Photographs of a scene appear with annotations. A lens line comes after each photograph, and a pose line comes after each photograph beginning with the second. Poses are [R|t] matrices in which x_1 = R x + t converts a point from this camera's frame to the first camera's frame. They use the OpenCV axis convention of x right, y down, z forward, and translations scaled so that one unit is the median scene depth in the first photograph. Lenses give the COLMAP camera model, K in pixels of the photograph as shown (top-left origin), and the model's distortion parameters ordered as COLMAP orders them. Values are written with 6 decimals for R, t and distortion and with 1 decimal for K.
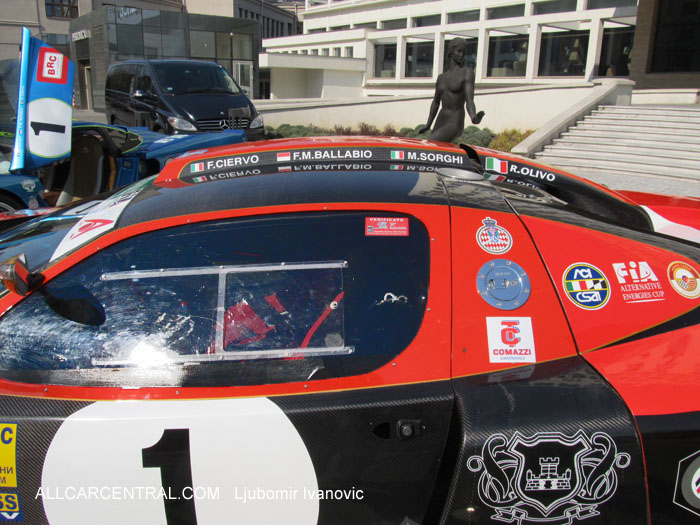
lens RADIAL K [[572.2, 0, 346.1], [0, 572.2, 262.2], [0, 0, 1]] dist [-0.038736, 0.008416]
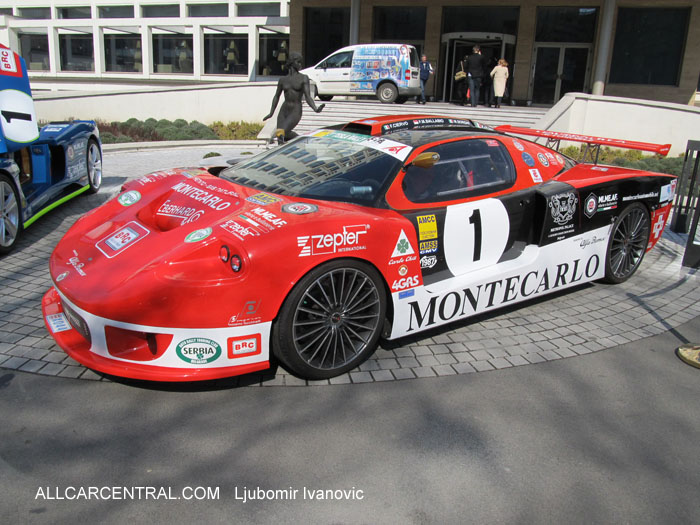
lens RADIAL K [[572.2, 0, 351.6], [0, 572.2, 261.8], [0, 0, 1]] dist [-0.038736, 0.008416]
pose [[0.812038, -0.147166, 0.564744, -0.116995], [0.143233, 0.988343, 0.051598, 0.014646], [-0.565754, 0.038991, 0.823652, -0.048751]]
